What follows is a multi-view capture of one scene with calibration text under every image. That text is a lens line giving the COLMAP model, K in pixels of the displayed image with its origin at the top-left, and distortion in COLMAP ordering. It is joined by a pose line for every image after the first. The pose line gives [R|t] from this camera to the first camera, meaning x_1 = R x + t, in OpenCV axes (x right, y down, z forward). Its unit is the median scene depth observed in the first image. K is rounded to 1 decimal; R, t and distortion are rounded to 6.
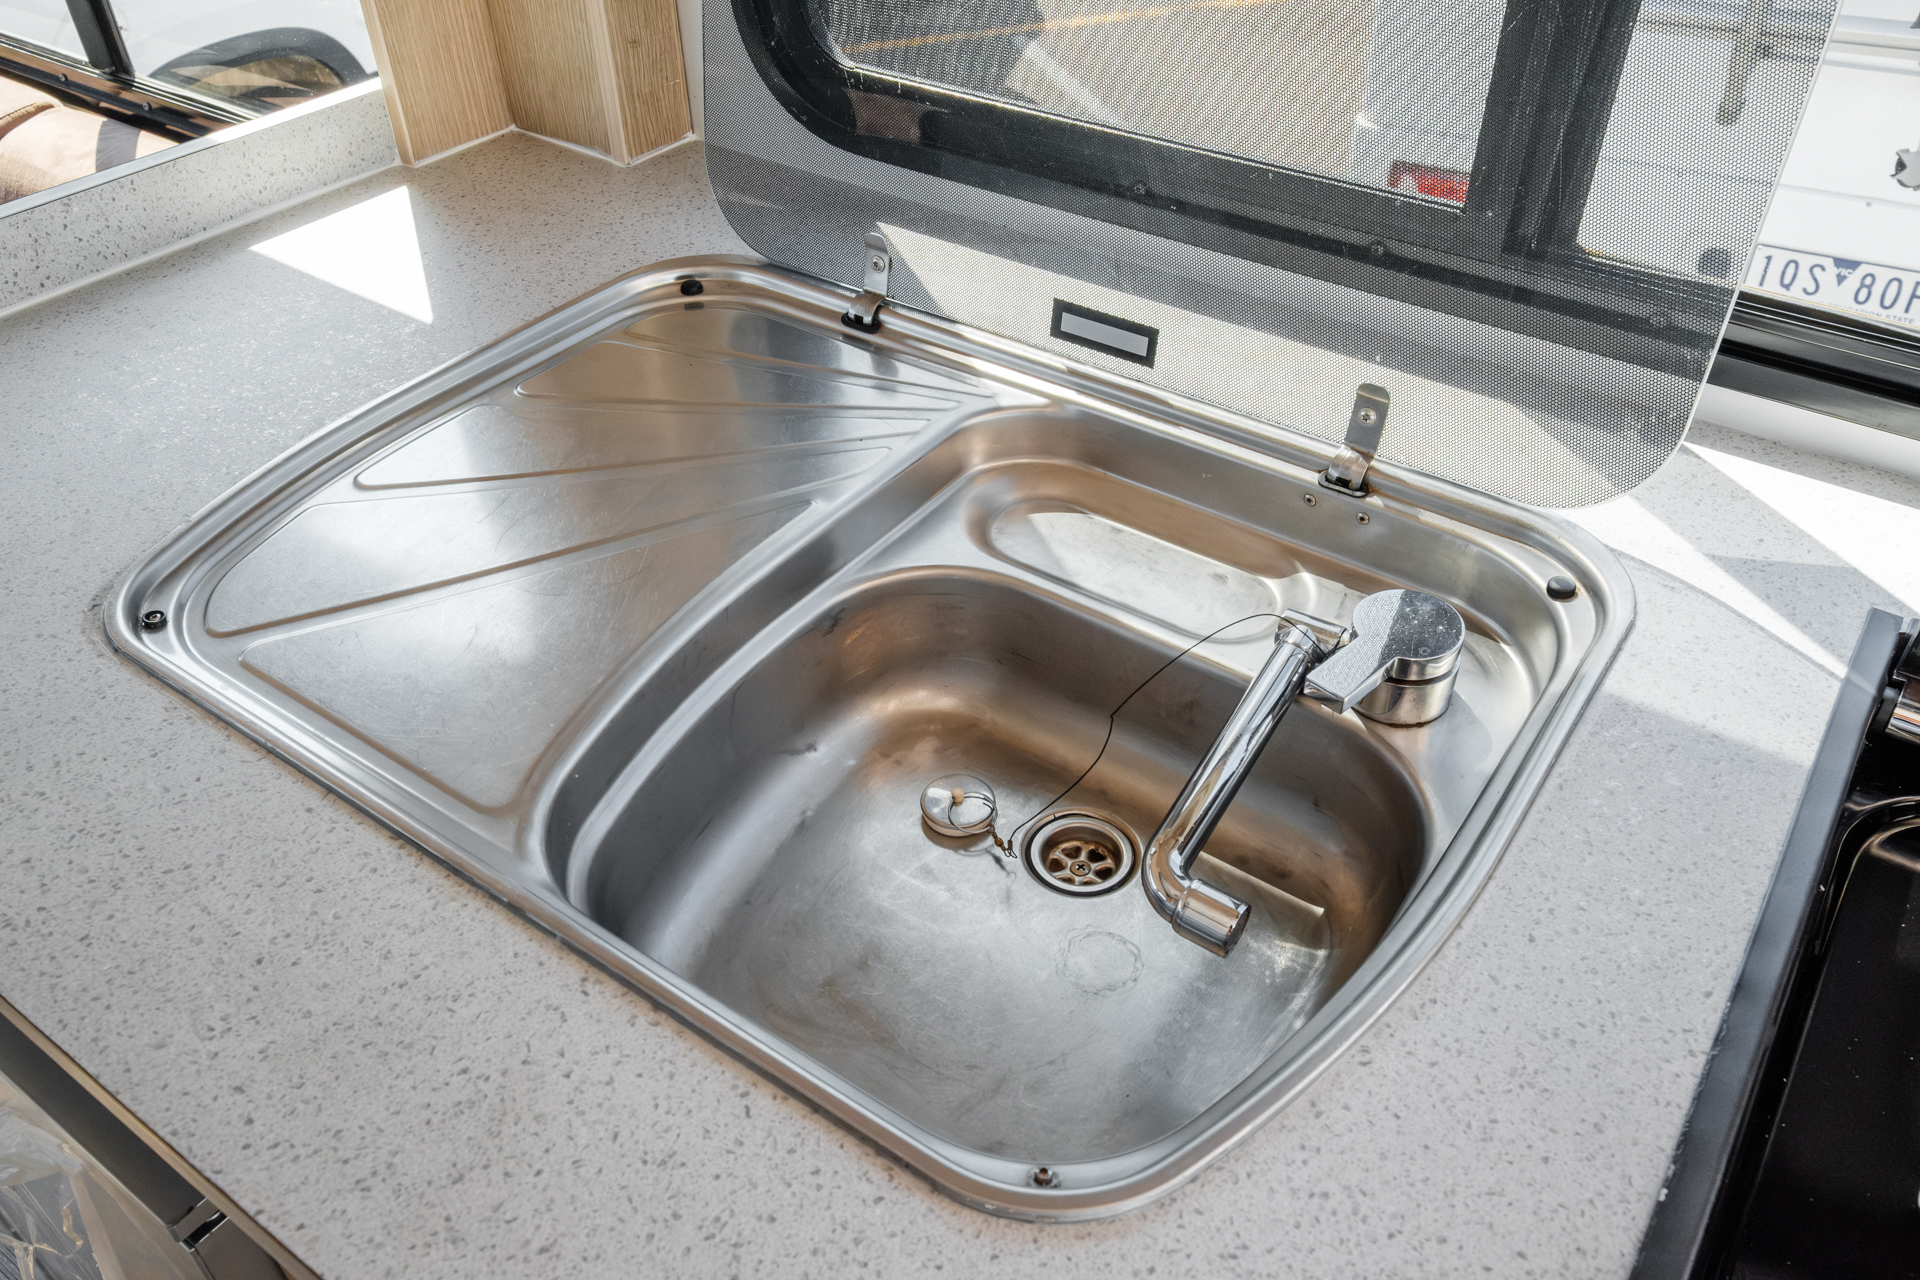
lens RADIAL K [[1478.0, 0, 960.0], [0, 1478.0, 640.0], [0, 0, 1]] dist [0.003782, 0.003649]
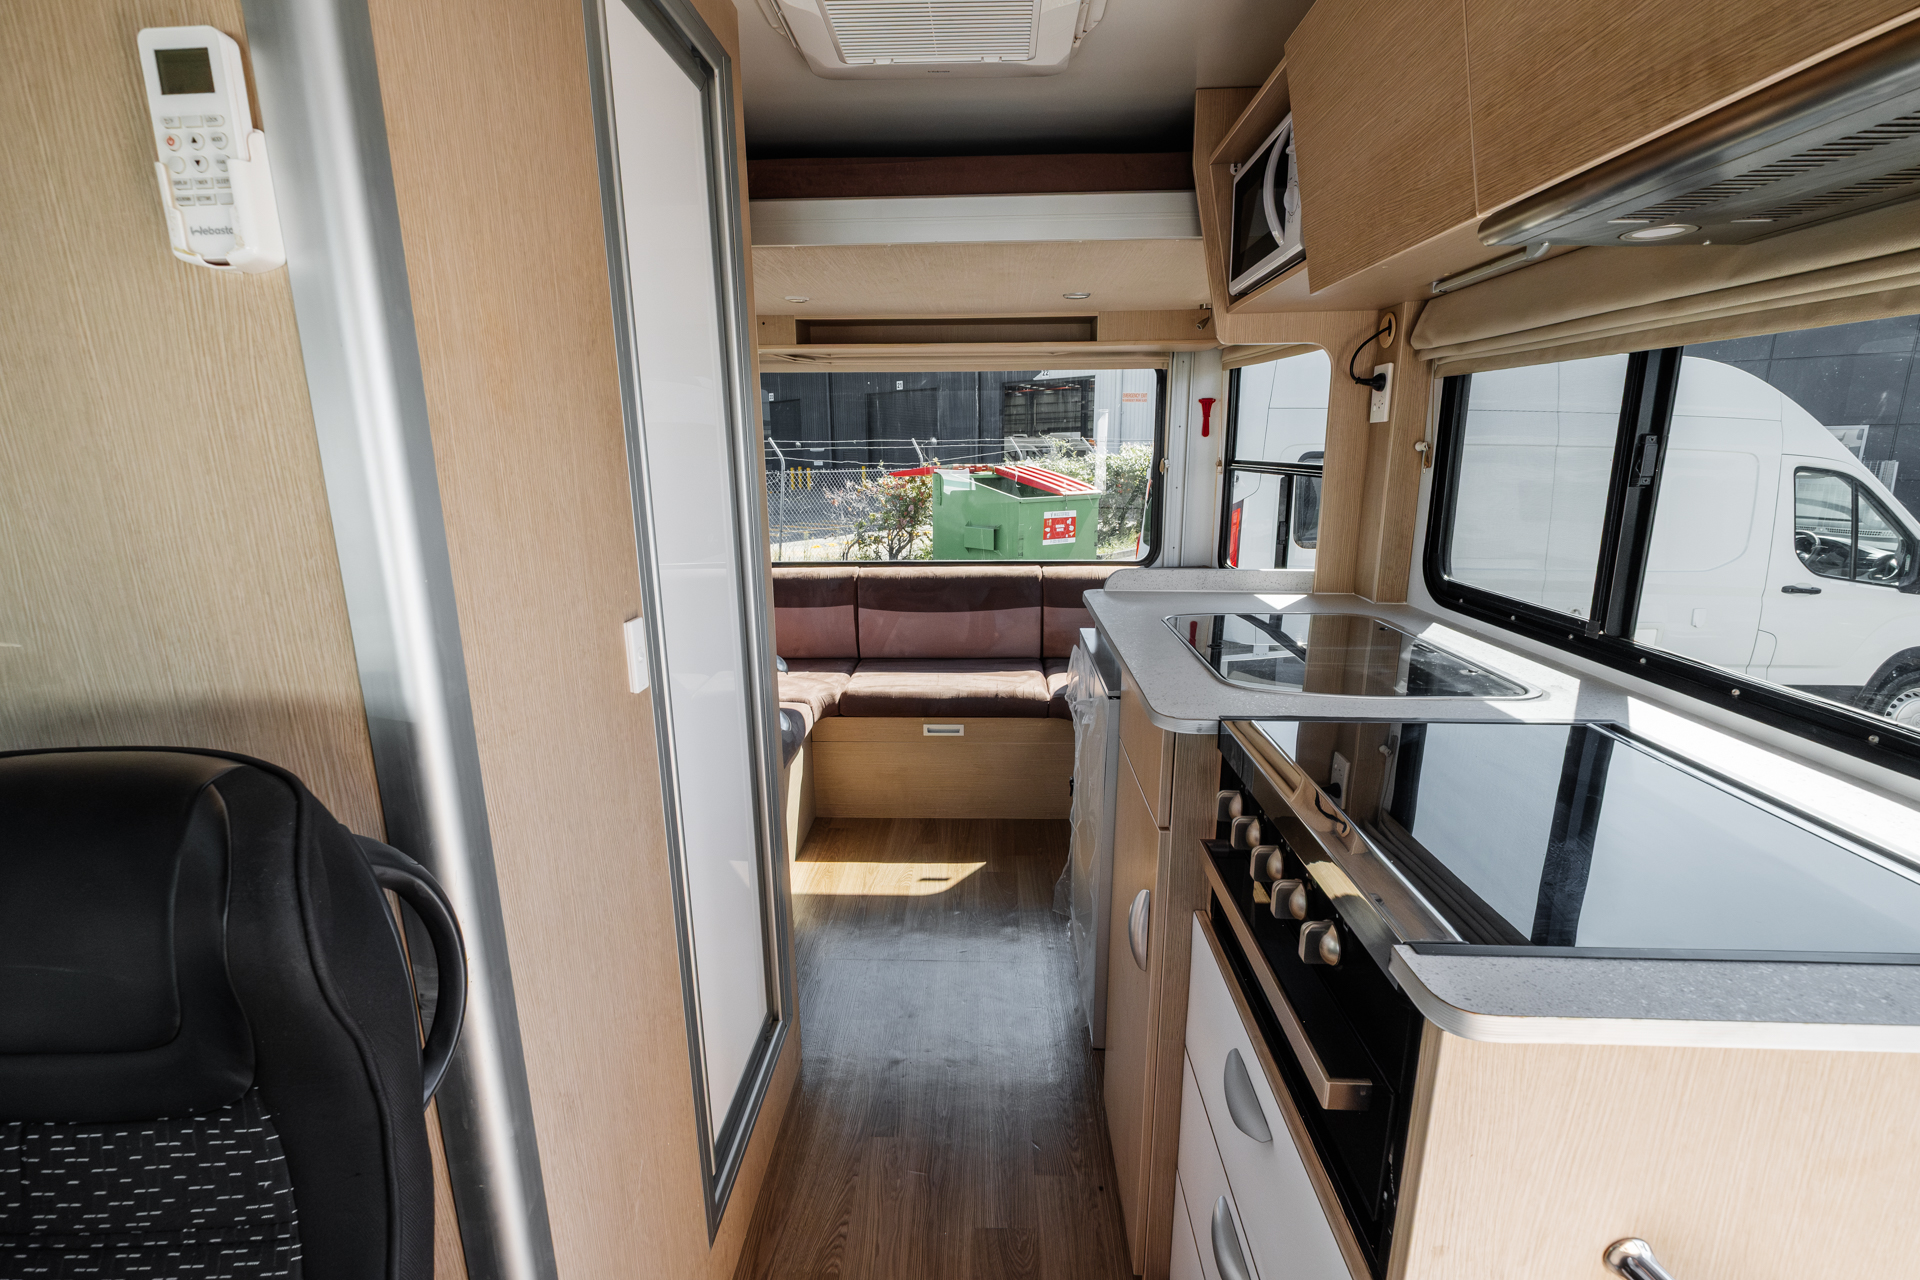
lens RADIAL K [[842.2, 0, 960.0], [0, 842.2, 640.0], [0, 0, 1]] dist [-0.002891, -0.000982]
pose [[0.540815, 0.196750, -0.817807, 0.796348], [-0.536937, 0.829149, -0.155598, 0.508481], [0.647470, 0.523261, 0.554058, -0.534632]]
